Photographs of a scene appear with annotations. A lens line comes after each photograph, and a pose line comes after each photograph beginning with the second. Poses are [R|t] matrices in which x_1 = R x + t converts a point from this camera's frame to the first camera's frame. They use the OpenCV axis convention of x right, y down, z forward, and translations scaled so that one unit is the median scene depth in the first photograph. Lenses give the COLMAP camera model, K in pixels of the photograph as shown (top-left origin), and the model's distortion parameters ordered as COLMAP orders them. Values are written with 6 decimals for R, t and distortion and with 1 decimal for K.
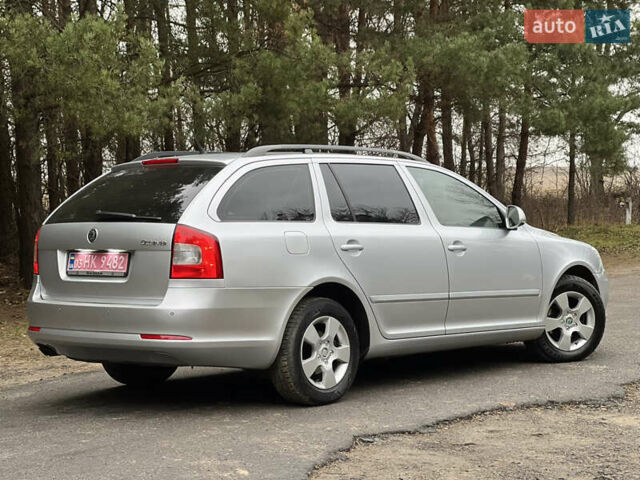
lens RADIAL K [[1409.3, 0, 320.0], [0, 1409.3, 240.0], [0, 0, 1]] dist [-0.328009, 9.016878]
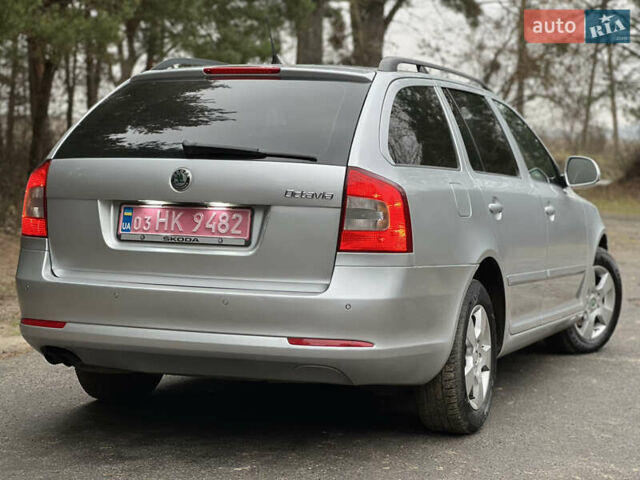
lens RADIAL K [[1409.3, 0, 320.0], [0, 1409.3, 240.0], [0, 0, 1]] dist [-0.328009, 9.016878]
pose [[0.928399, 0.017861, 0.371154, -0.339865], [-0.031115, 0.999073, 0.029752, 0.003174], [-0.370279, -0.039171, 0.928094, 0.389701]]
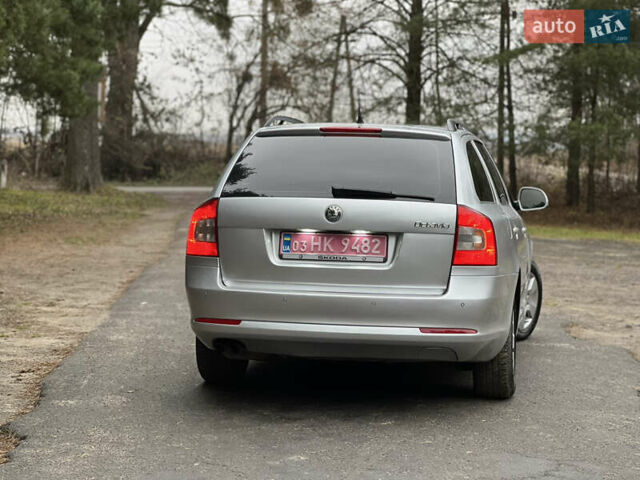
lens RADIAL K [[1409.3, 0, 320.0], [0, 1409.3, 240.0], [0, 0, 1]] dist [-0.328009, 9.016878]
pose [[0.837906, 0.011790, 0.545687, -0.642445], [-0.027726, 0.999395, 0.020981, -0.005134], [-0.545110, -0.032710, 0.837726, 0.282554]]
